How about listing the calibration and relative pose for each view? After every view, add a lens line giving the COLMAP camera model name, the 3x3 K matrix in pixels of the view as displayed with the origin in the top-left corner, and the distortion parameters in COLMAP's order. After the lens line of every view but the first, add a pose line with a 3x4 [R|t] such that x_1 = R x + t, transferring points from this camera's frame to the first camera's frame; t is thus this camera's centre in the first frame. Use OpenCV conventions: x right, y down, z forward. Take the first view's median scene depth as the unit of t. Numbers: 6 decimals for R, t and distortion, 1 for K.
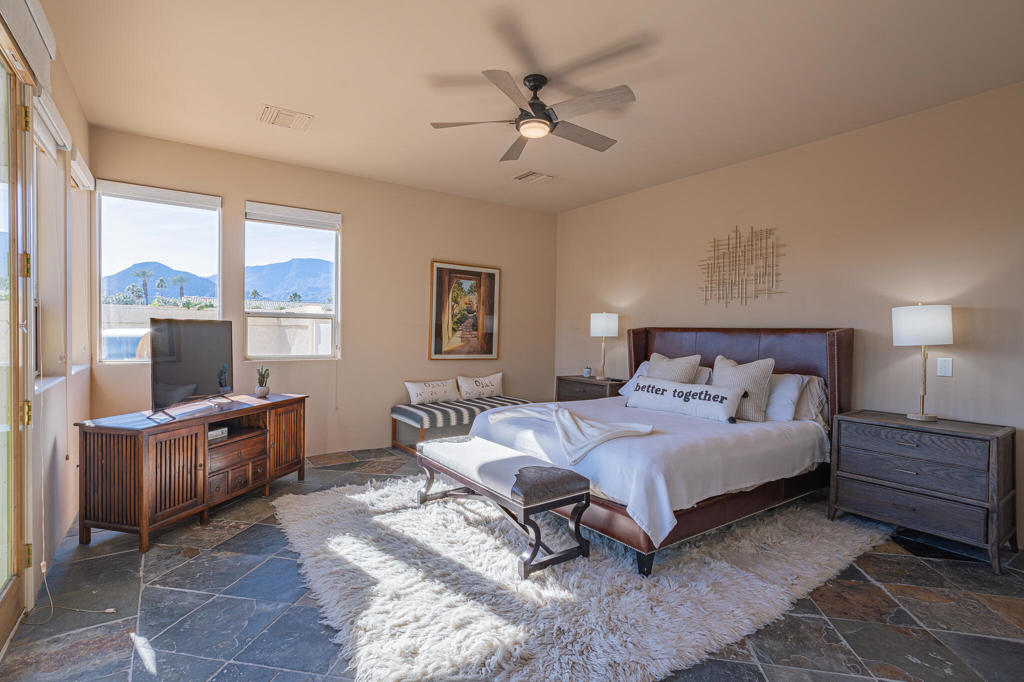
lens RADIAL K [[493.9, 0, 504.9], [0, 493.9, 339.3], [0, 0, 1]] dist [-0.004372, 0.001081]
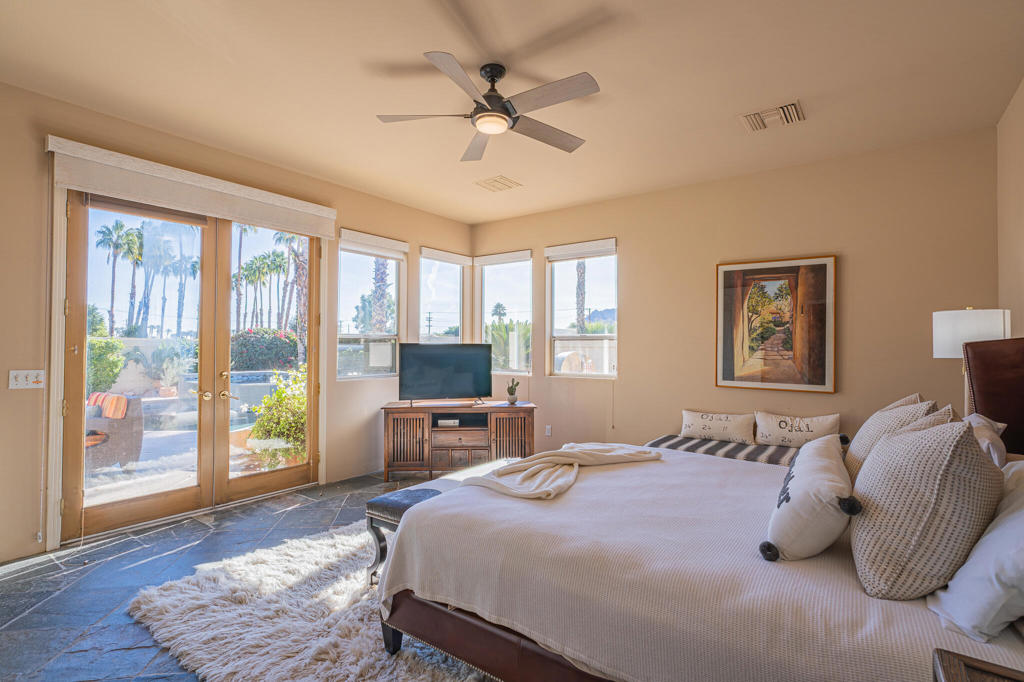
lens RADIAL K [[493.9, 0, 504.9], [0, 493.9, 339.3], [0, 0, 1]] dist [-0.004372, 0.001081]
pose [[0.324556, -0.030273, -0.945382, 0.697432], [-0.015599, 0.999180, -0.037351, 0.000178], [0.945738, 0.026869, 0.323818, 0.563891]]
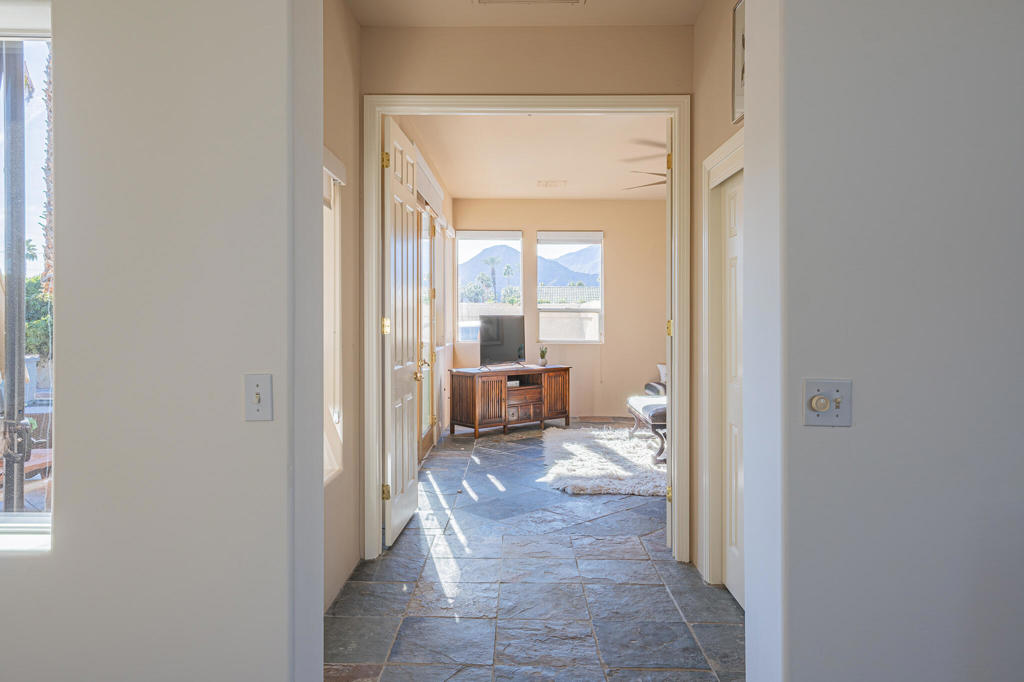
lens RADIAL K [[690.4, 0, 511.2], [0, 690.4, 316.2], [0, 0, 1]] dist [-0.000291, 0.000007]
pose [[0.822071, -0.015537, -0.569172, 0.619532], [0.001485, 0.999683, -0.025144, 0.018567], [0.569382, 0.019825, 0.821834, -0.772233]]
